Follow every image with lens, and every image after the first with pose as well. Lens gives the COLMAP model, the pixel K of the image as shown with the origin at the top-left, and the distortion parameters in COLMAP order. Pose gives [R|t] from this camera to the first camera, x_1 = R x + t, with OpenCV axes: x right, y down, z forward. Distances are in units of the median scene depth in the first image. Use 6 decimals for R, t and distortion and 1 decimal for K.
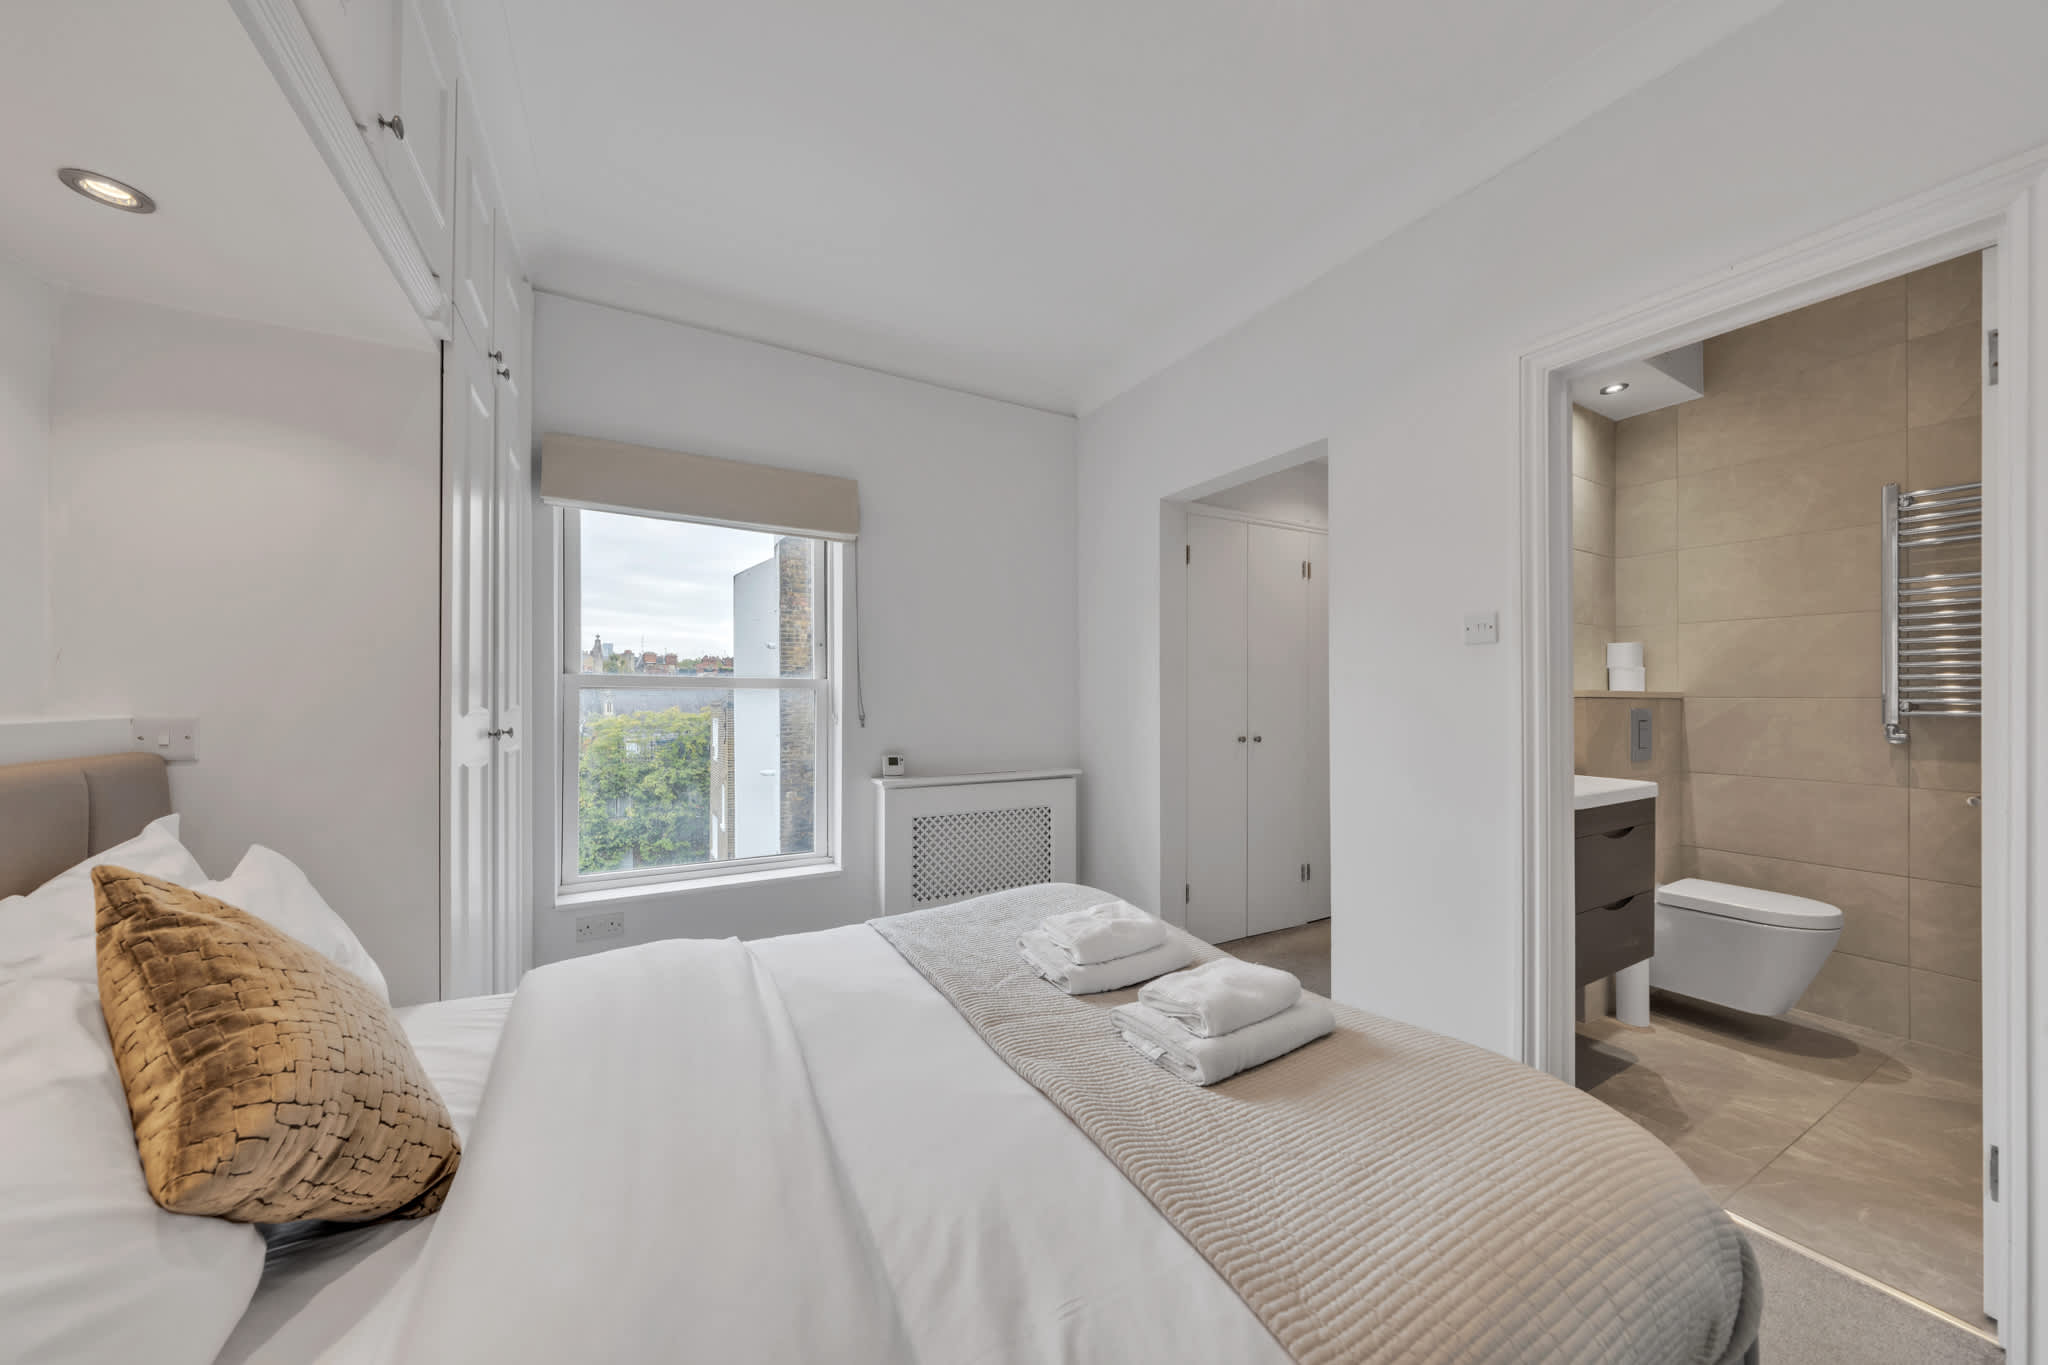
lens RADIAL K [[722.8, 0, 1024.0], [0, 722.8, 682.5], [0, 0, 1]] dist [-0.000177, 0.000028]
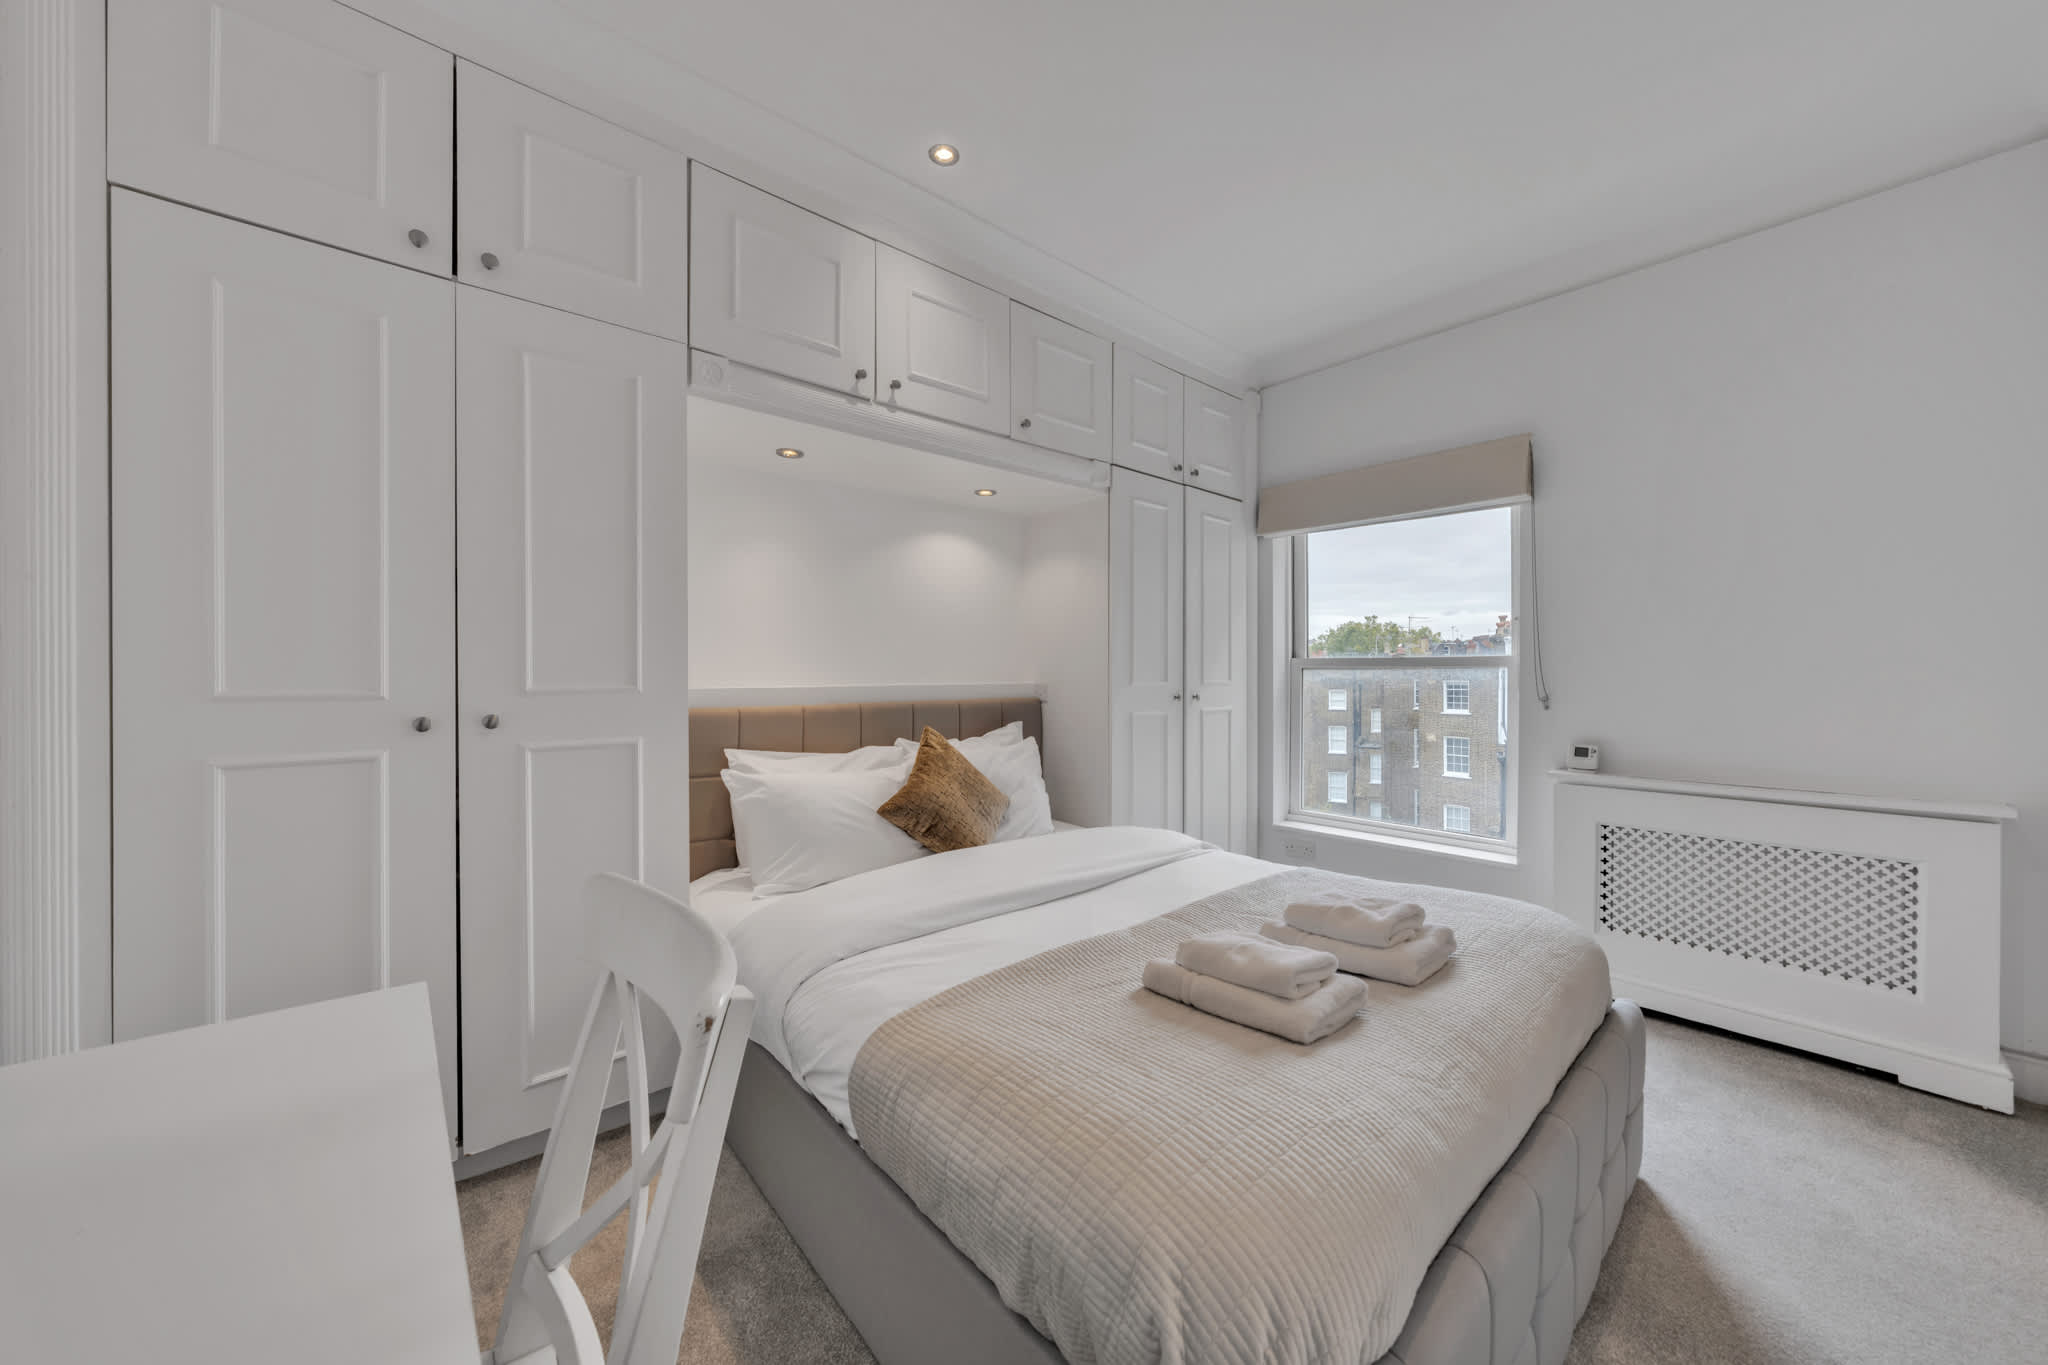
lens RADIAL K [[740.6, 0, 1019.5], [0, 740.6, 684.4], [0, 0, 1]] dist [0.000437, 0.000172]
pose [[0.167458, 0.006207, -0.985860, 0.667603], [0.019746, 0.999758, 0.009649, 0.012597], [0.985681, -0.021083, 0.167295, 0.269598]]
